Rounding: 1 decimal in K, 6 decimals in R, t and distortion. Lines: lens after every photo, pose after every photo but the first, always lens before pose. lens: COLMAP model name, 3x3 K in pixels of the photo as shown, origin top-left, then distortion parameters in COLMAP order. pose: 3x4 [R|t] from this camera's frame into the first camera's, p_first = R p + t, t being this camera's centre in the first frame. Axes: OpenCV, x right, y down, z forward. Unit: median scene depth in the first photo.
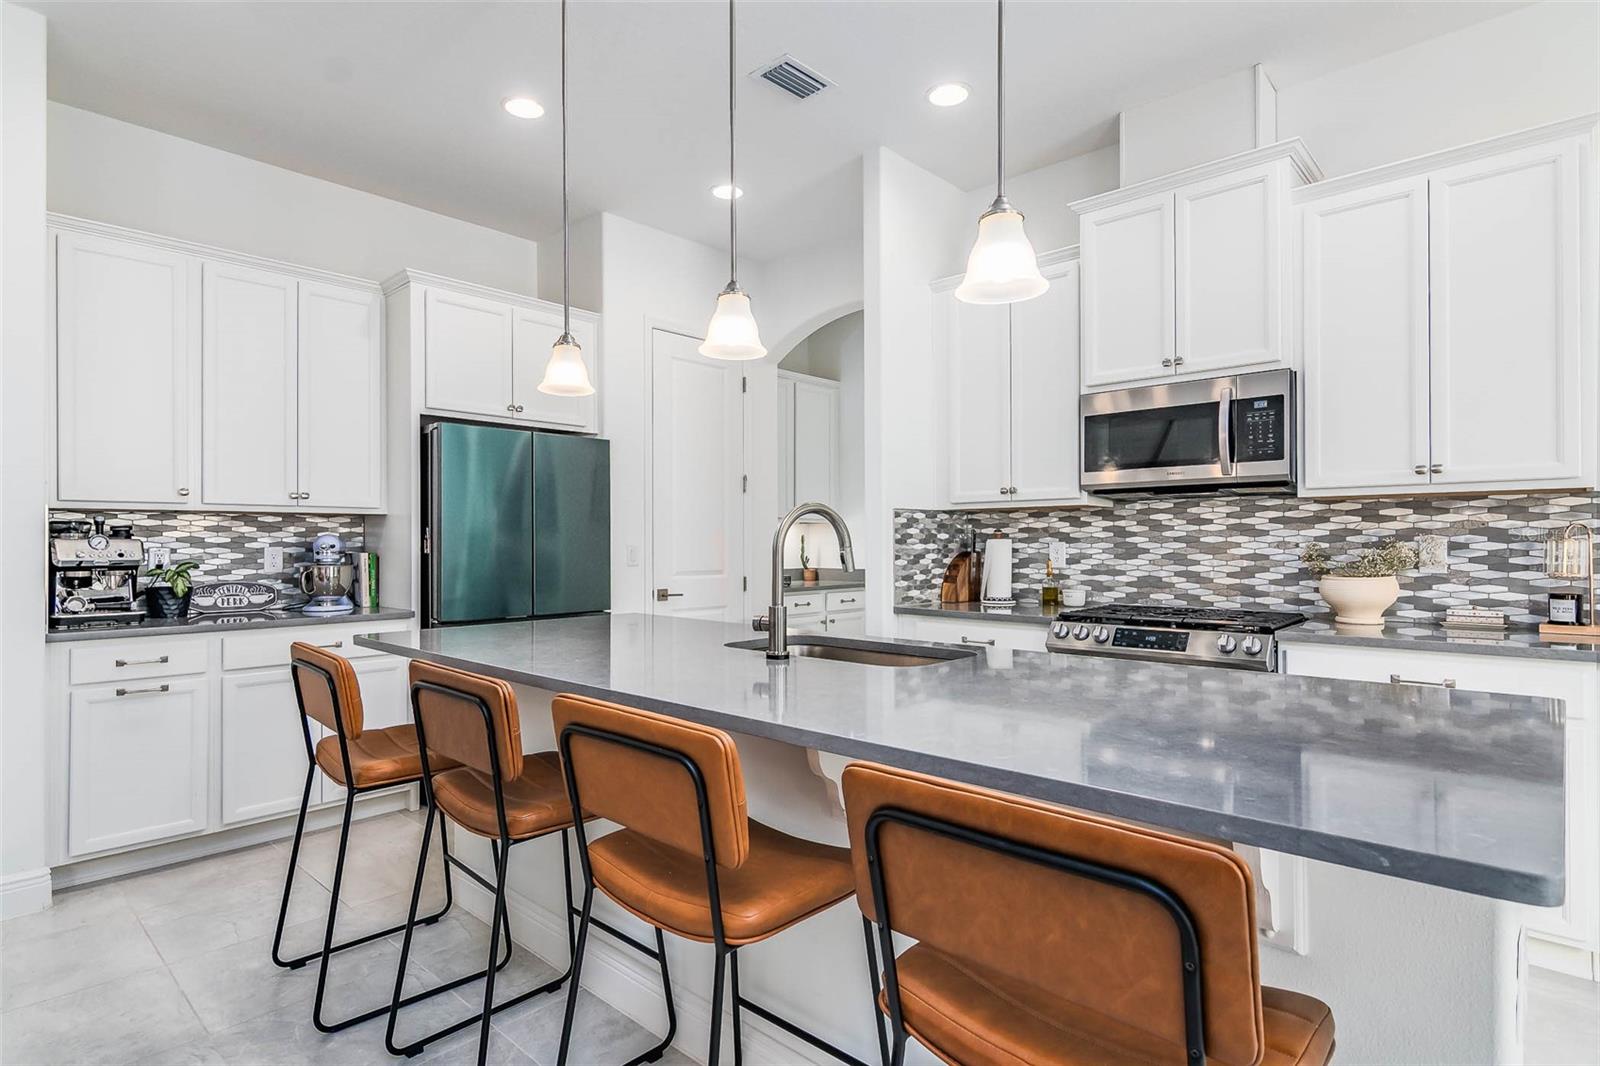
lens RADIAL K [[832.0, 0, 779.2], [0, 832.0, 542.7], [0, 0, 1]] dist [0.005445, -0.004125]
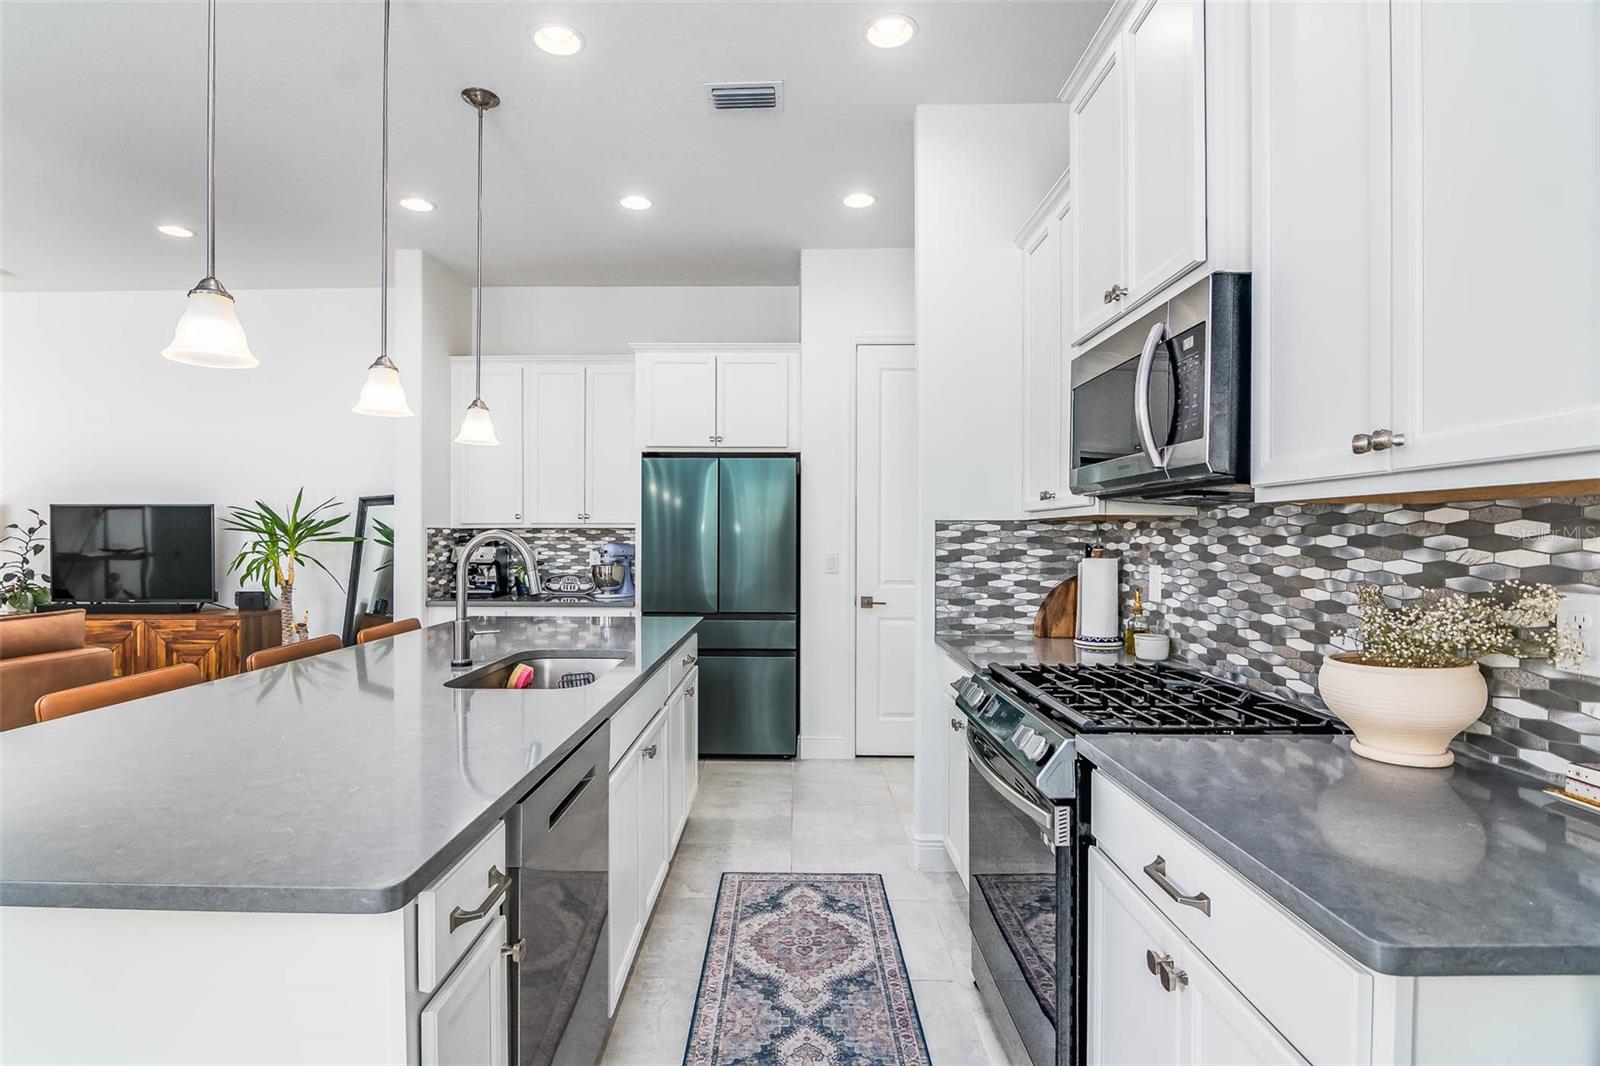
lens RADIAL K [[773.1, 0, 768.3], [0, 773.1, 541.0], [0, 0, 1]] dist [-0.002335, -0.003419]
pose [[0.672838, 0.008892, -0.739737, 0.647818], [-0.005237, 0.999960, 0.007256, -0.026068], [0.739771, -0.001008, 0.672858, 0.351887]]
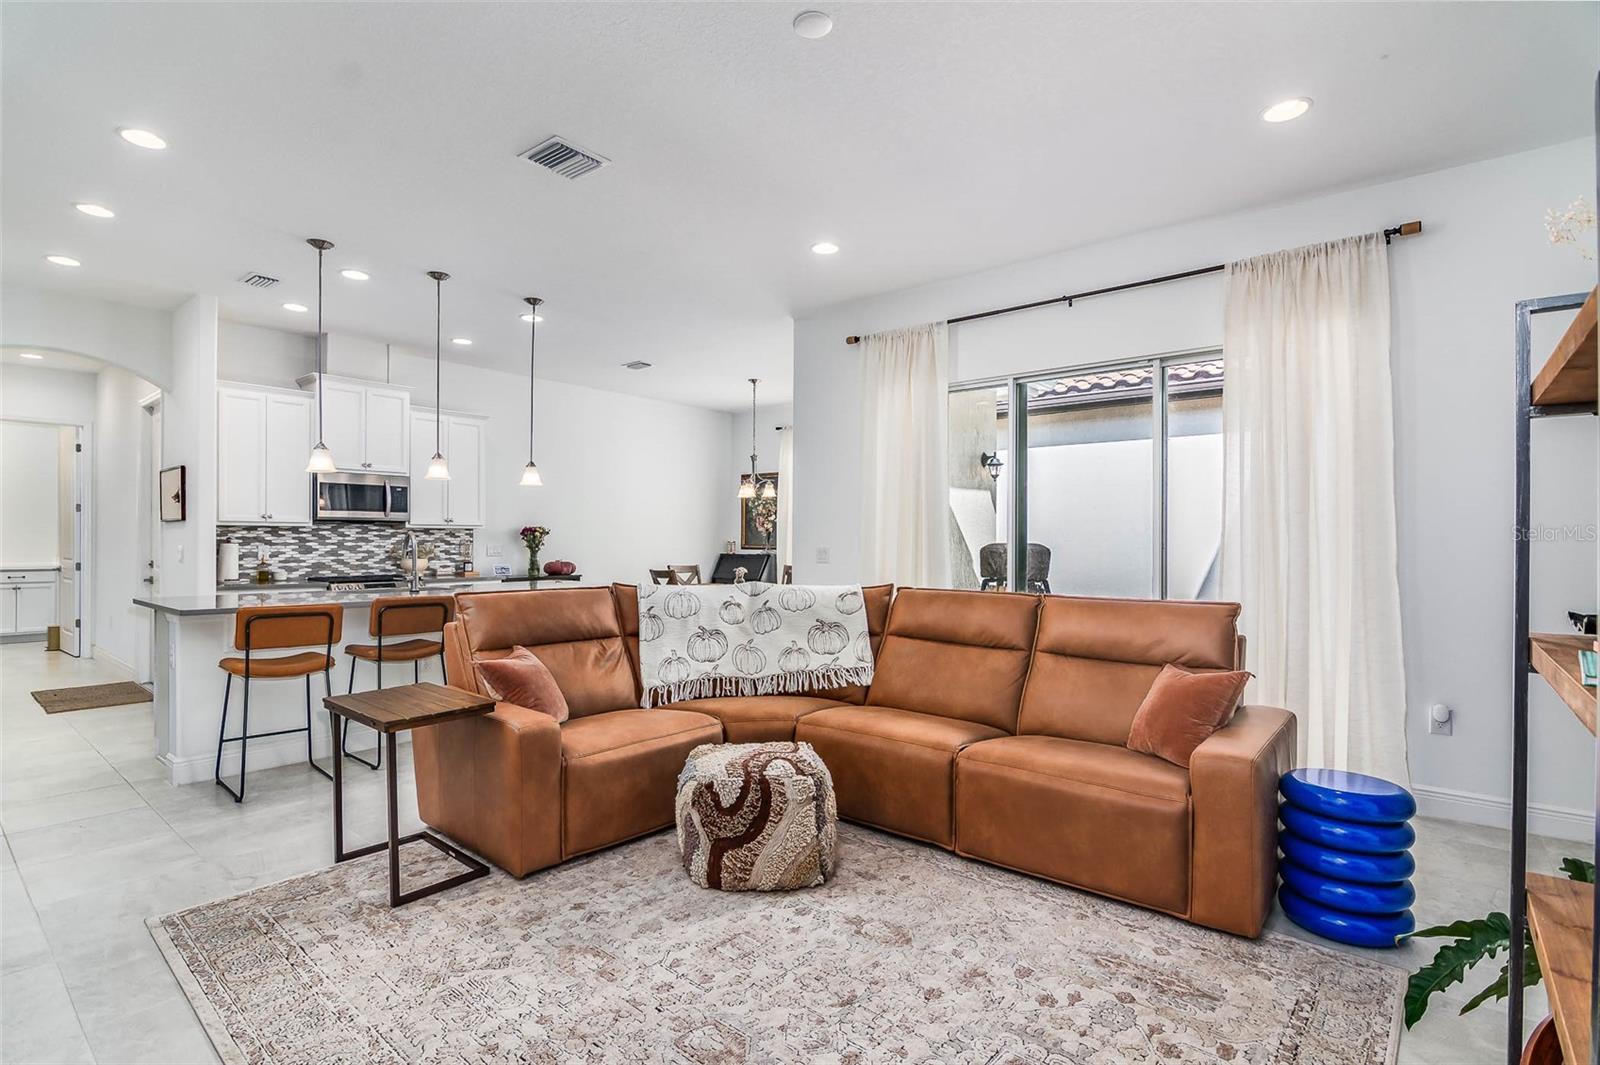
lens RADIAL K [[773.1, 0, 771.0], [0, 773.1, 545.7], [0, 0, 1]] dist [-0.002335, -0.003419]
pose [[-0.048862, -0.004750, 0.998794, -1.465586], [-0.002061, 0.999987, 0.004655, -0.010525], [-0.998803, -0.001831, -0.048871, 0.008750]]
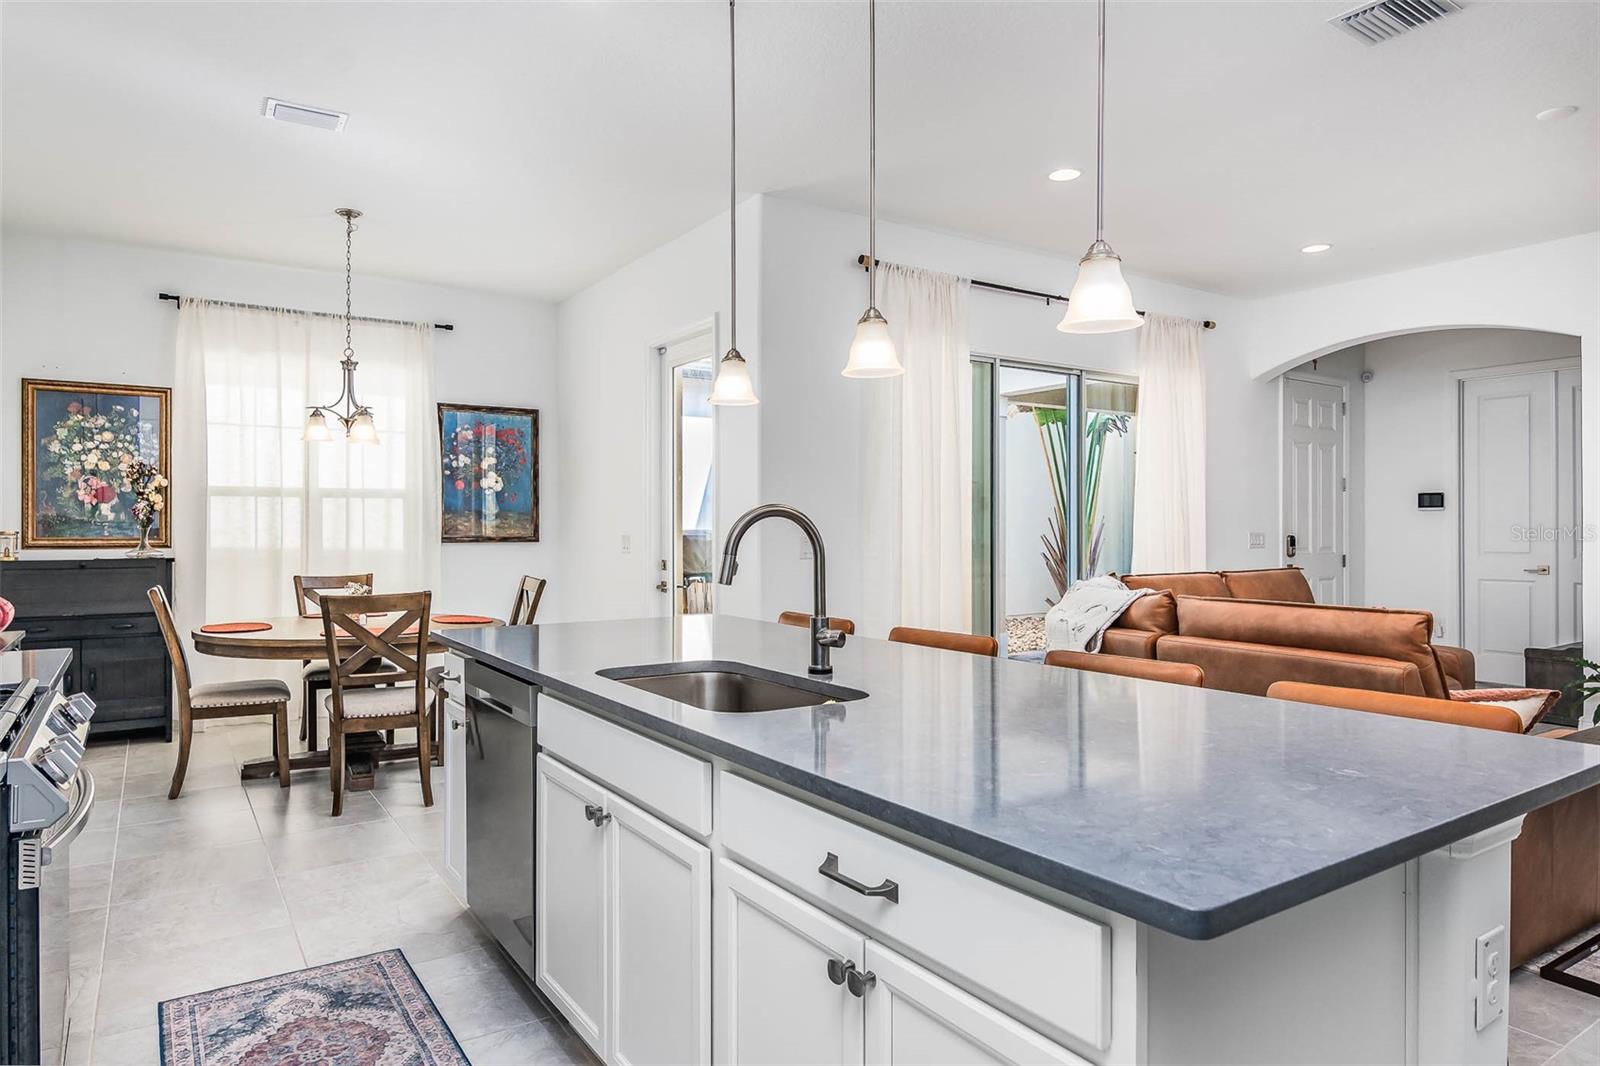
lens RADIAL K [[971.0, 0, 801.8], [0, 971.0, 519.5], [0, 0, 1]] dist [-0.010741, -0.001242]
pose [[-0.973852, 0.006125, 0.227099, -0.160880], [0.004582, 0.999963, -0.007323, -0.014552], [-0.227135, -0.006091, -0.973844, 1.214546]]
